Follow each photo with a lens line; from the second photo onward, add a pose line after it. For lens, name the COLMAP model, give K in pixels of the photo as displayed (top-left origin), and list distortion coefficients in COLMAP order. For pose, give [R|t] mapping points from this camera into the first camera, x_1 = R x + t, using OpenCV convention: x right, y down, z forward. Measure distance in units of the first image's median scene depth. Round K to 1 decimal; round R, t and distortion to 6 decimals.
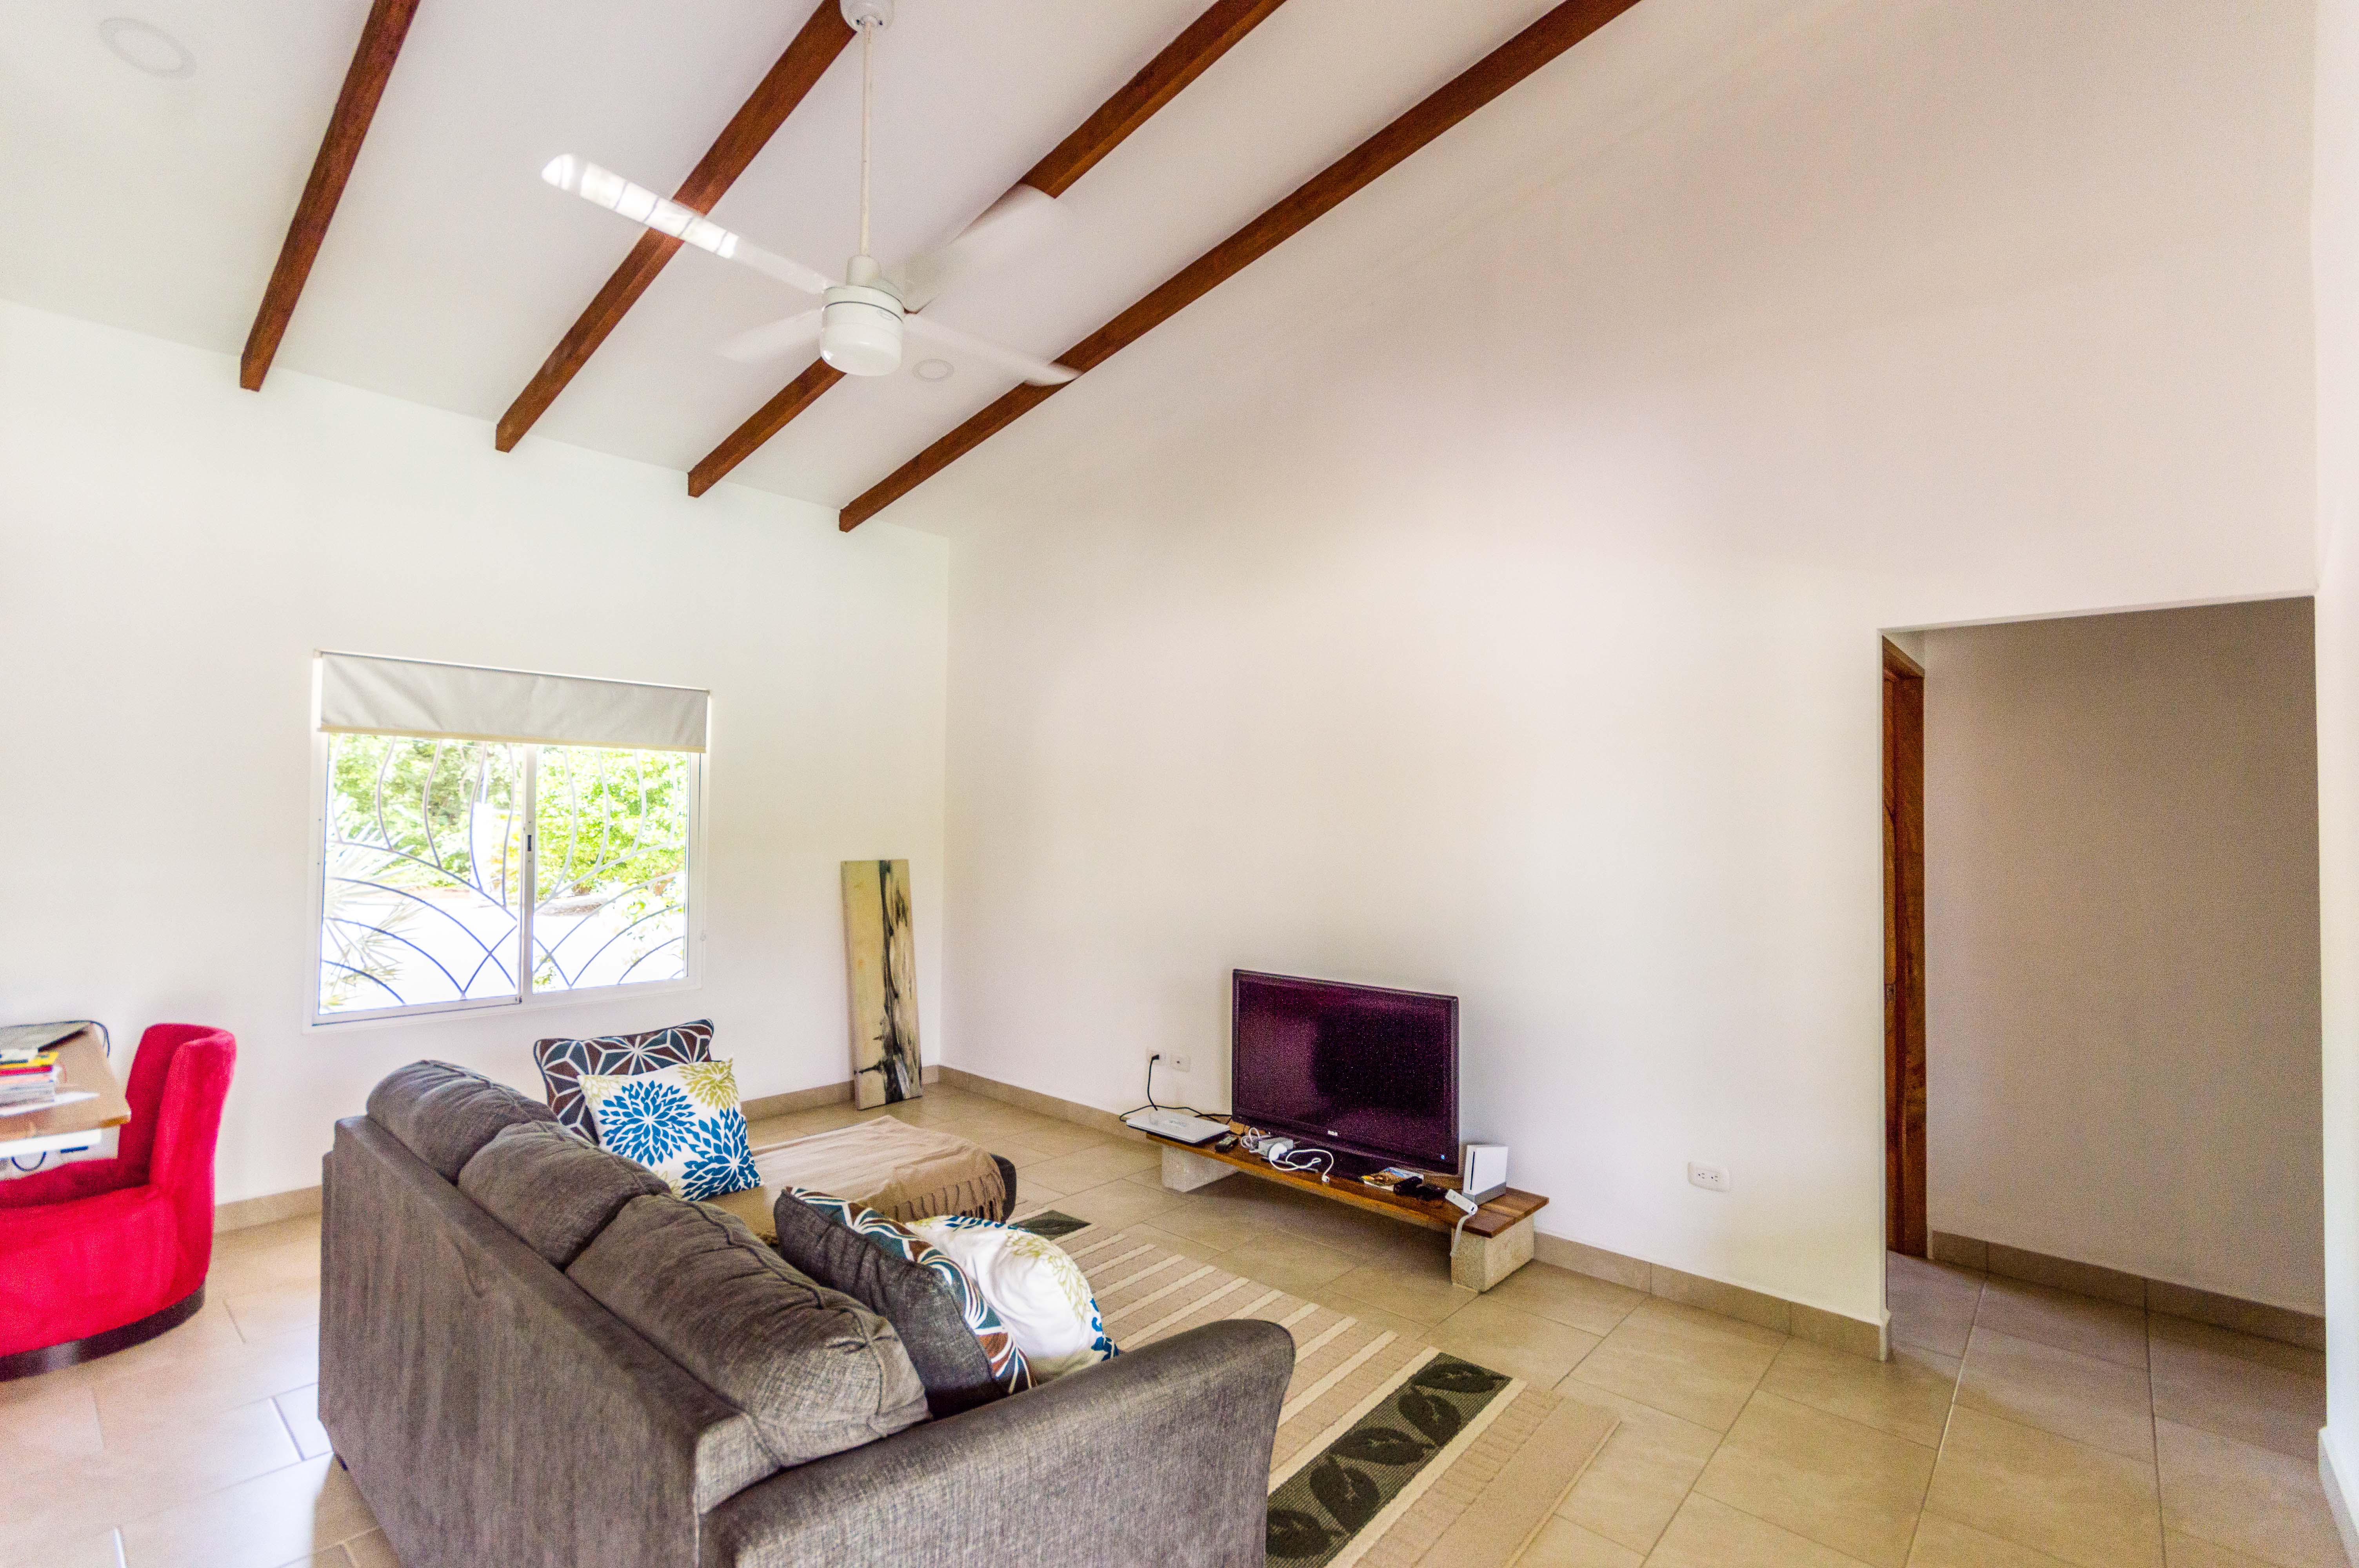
lens RADIAL K [[1048.9, 0, 1190.0], [0, 1048.9, 794.3], [0, 0, 1]] dist [0.003752, 0.001812]
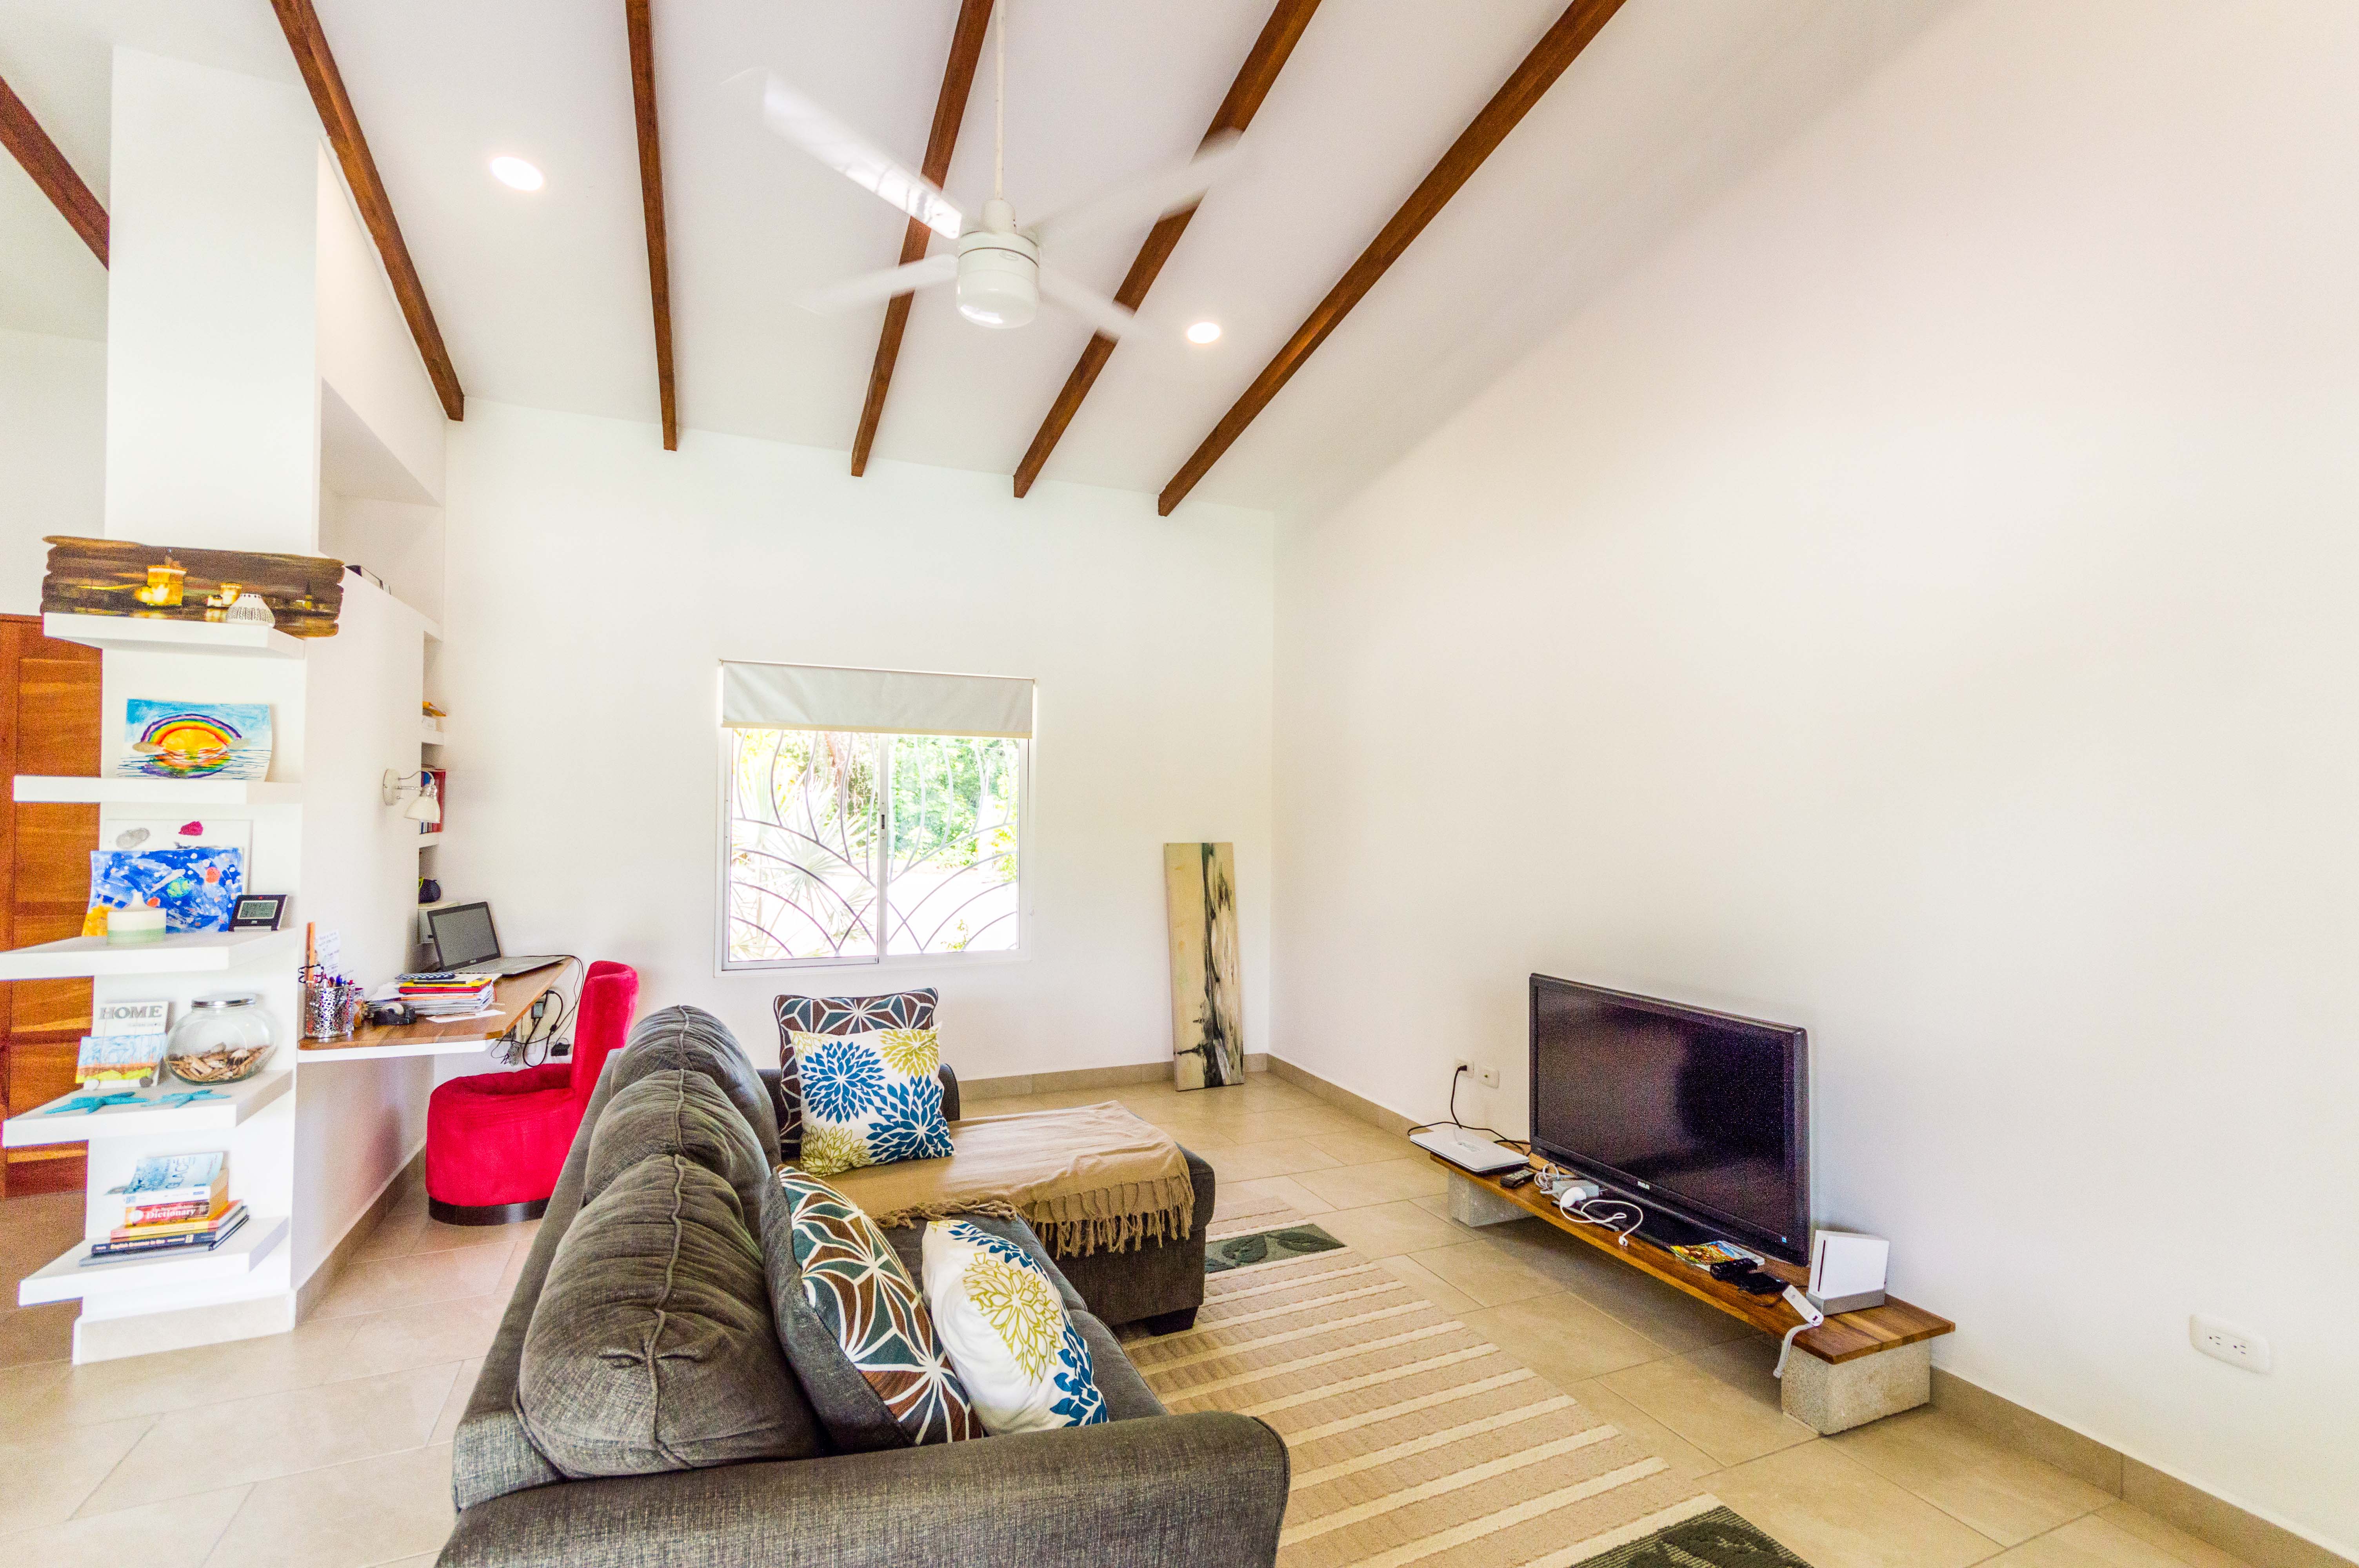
lens RADIAL K [[1048.9, 0, 1190.0], [0, 1048.9, 794.3], [0, 0, 1]] dist [0.003752, 0.001812]
pose [[0.908976, -0.007853, -0.416775, 0.183656], [0.011175, 0.999922, 0.005530, 0.018559], [0.416699, -0.009684, 0.908993, 0.150802]]
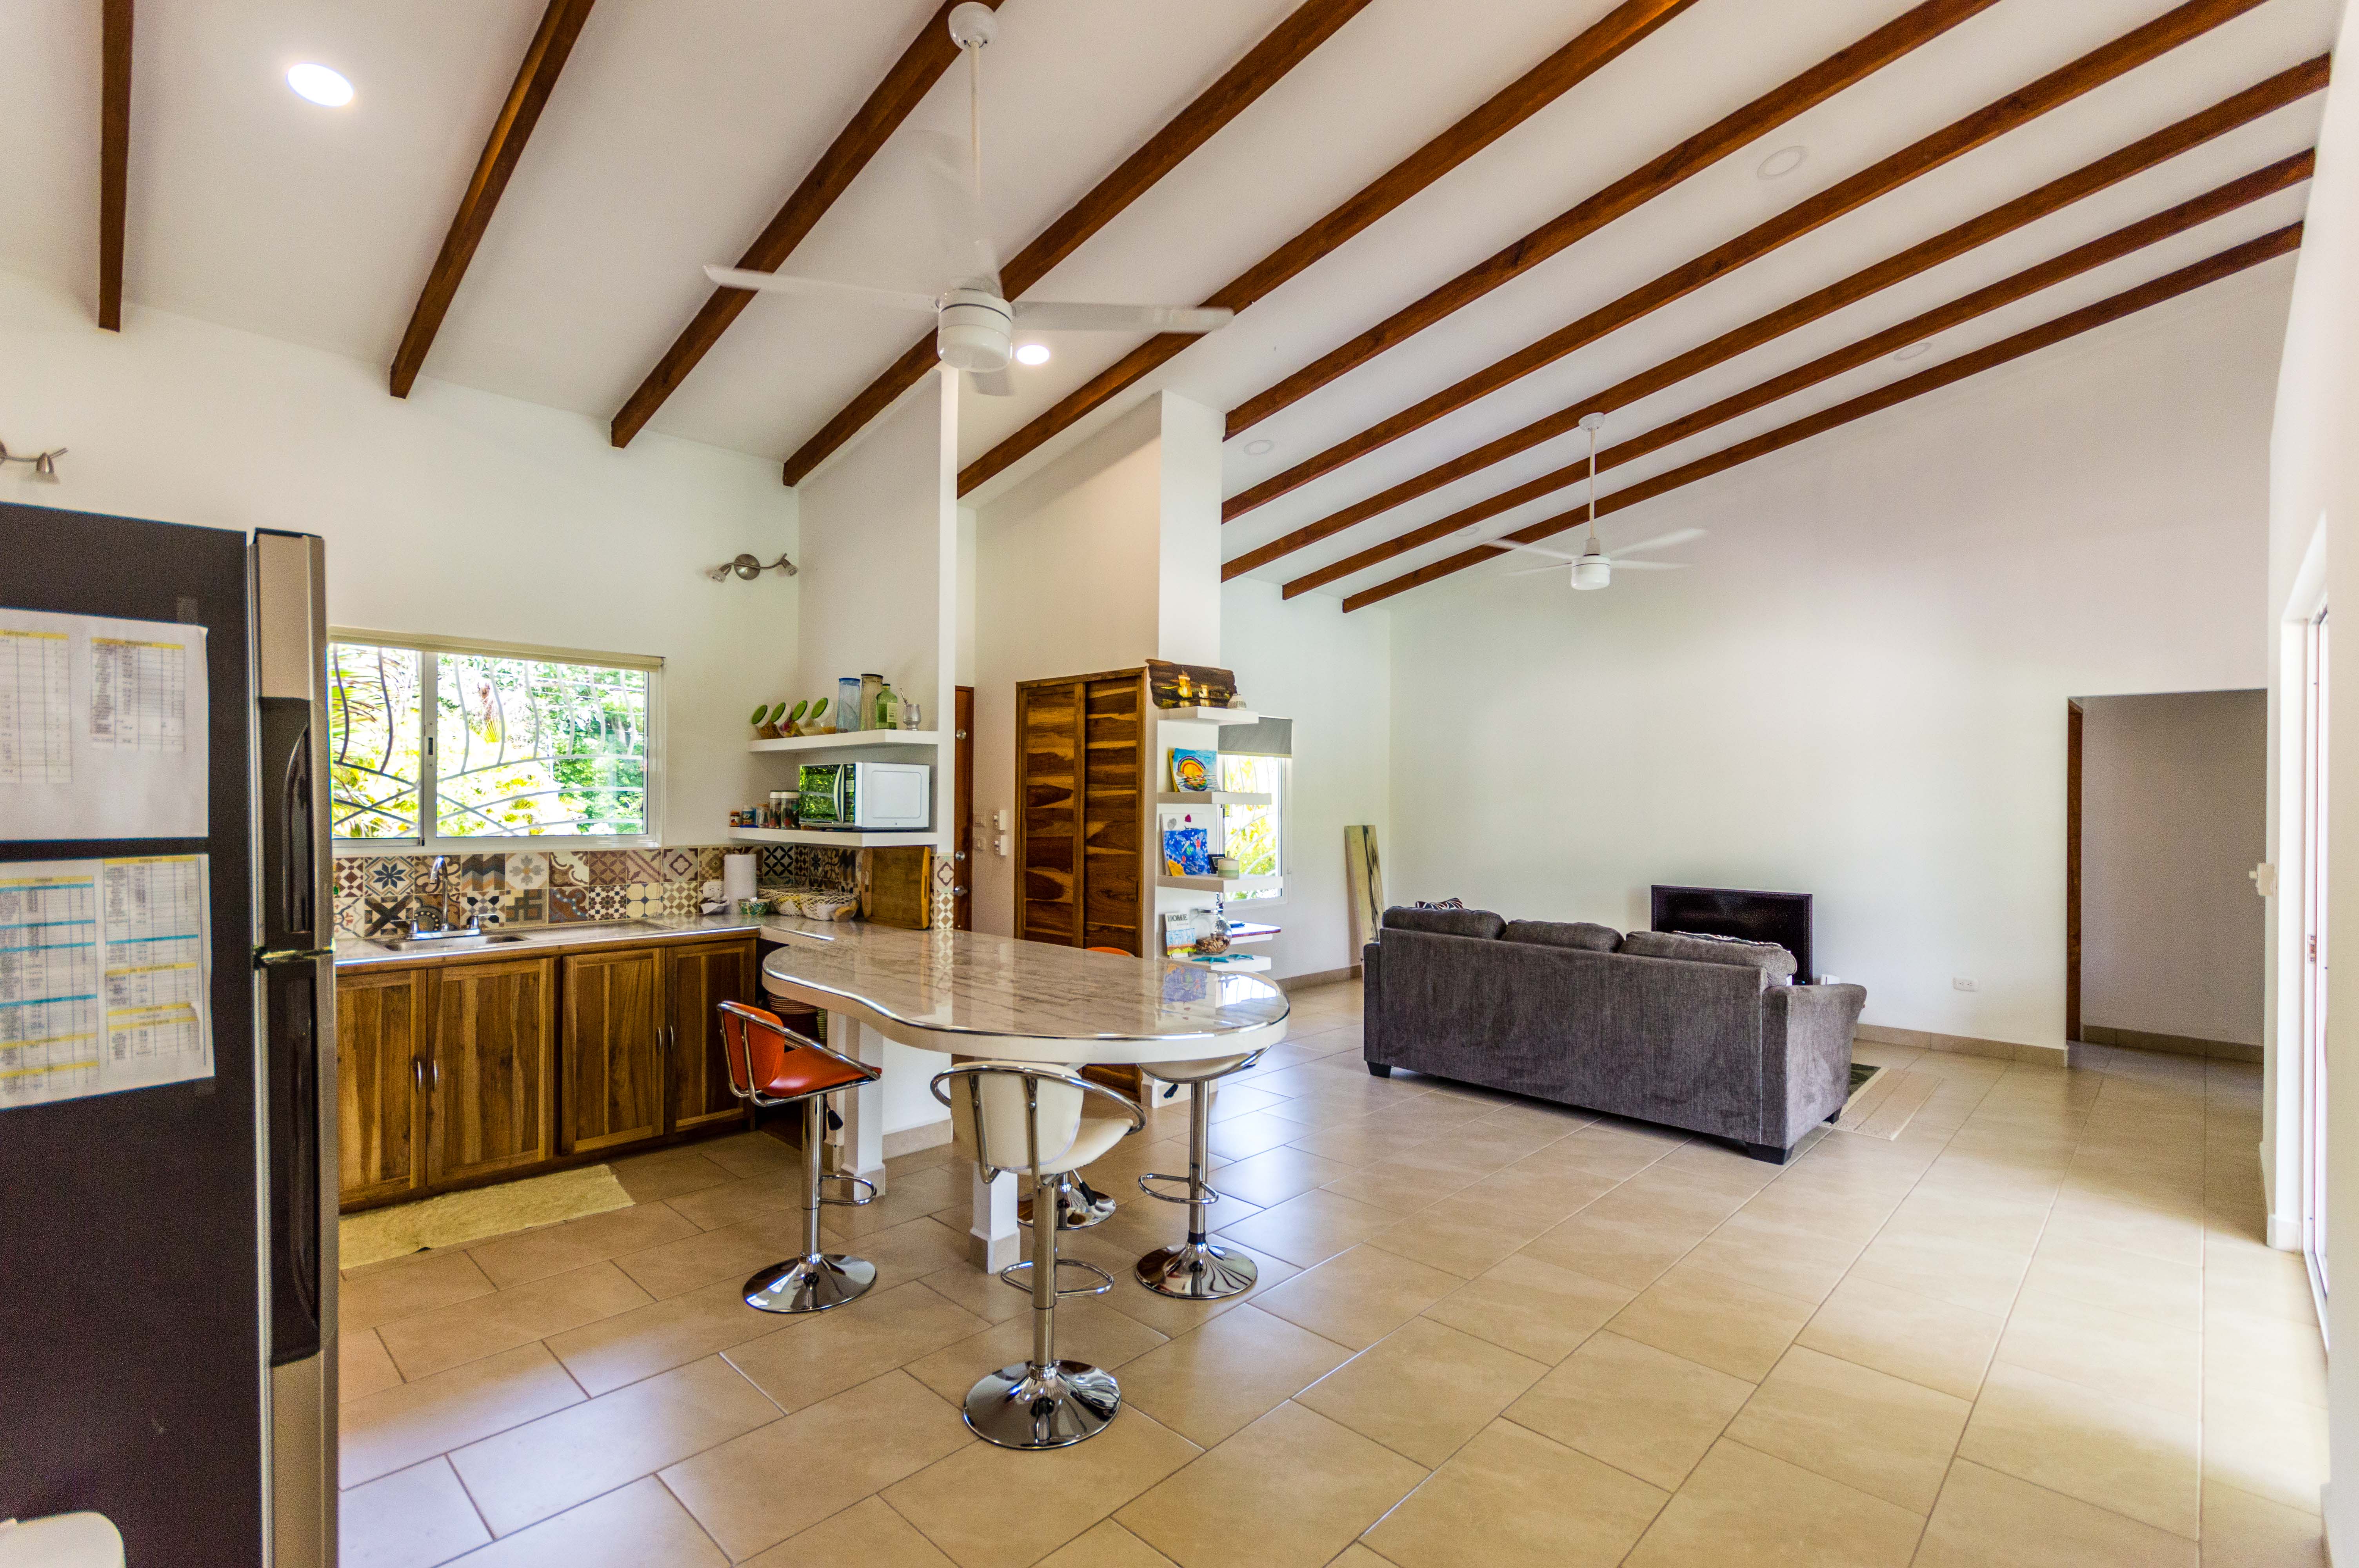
lens RADIAL K [[1064.5, 0, 1189.9], [0, 1064.5, 790.2], [0, 0, 1]] dist [0.000472, 0.000529]
pose [[0.998840, -0.003266, -0.048050, -0.796671], [0.004025, 0.999869, 0.015696, -0.024128], [0.047993, -0.015871, 0.998722, -0.968723]]
